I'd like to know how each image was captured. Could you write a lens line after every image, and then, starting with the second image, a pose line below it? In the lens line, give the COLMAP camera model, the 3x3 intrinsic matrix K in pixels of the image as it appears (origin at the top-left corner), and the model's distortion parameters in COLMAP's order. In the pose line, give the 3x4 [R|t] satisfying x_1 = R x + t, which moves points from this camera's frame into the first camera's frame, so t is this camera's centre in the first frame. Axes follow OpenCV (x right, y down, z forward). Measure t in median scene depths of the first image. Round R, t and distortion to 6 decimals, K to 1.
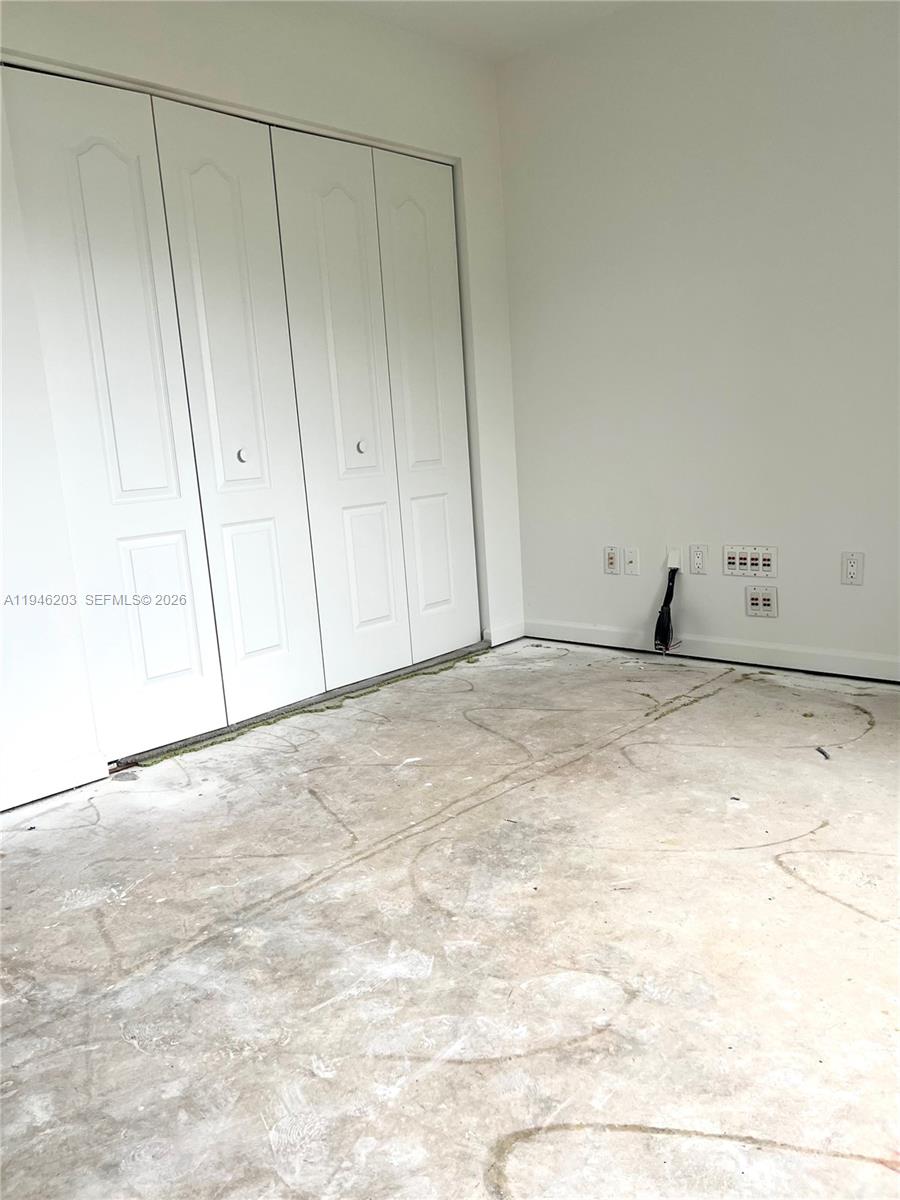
lens RADIAL K [[900.5, 0, 450.9], [0, 900.5, 596.2], [0, 0, 1]] dist [0.053271, -0.061783]
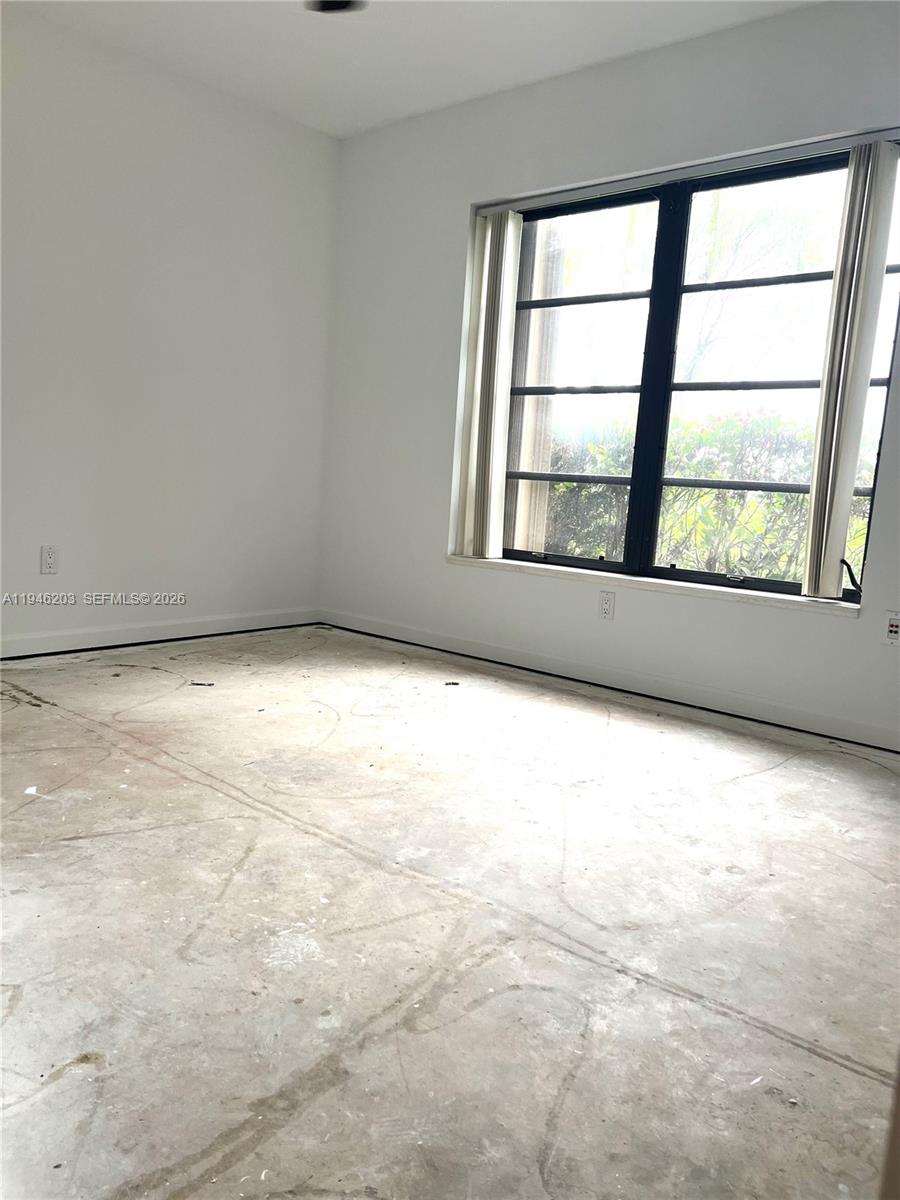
lens RADIAL K [[900.5, 0, 448.2], [0, 900.5, 601.3], [0, 0, 1]] dist [0.053271, -0.061783]
pose [[-0.042775, -0.069789, 0.996644, -0.999480], [0.122439, 0.989672, 0.074556, 0.000159], [-0.991554, 0.125217, -0.033788, 0.746790]]
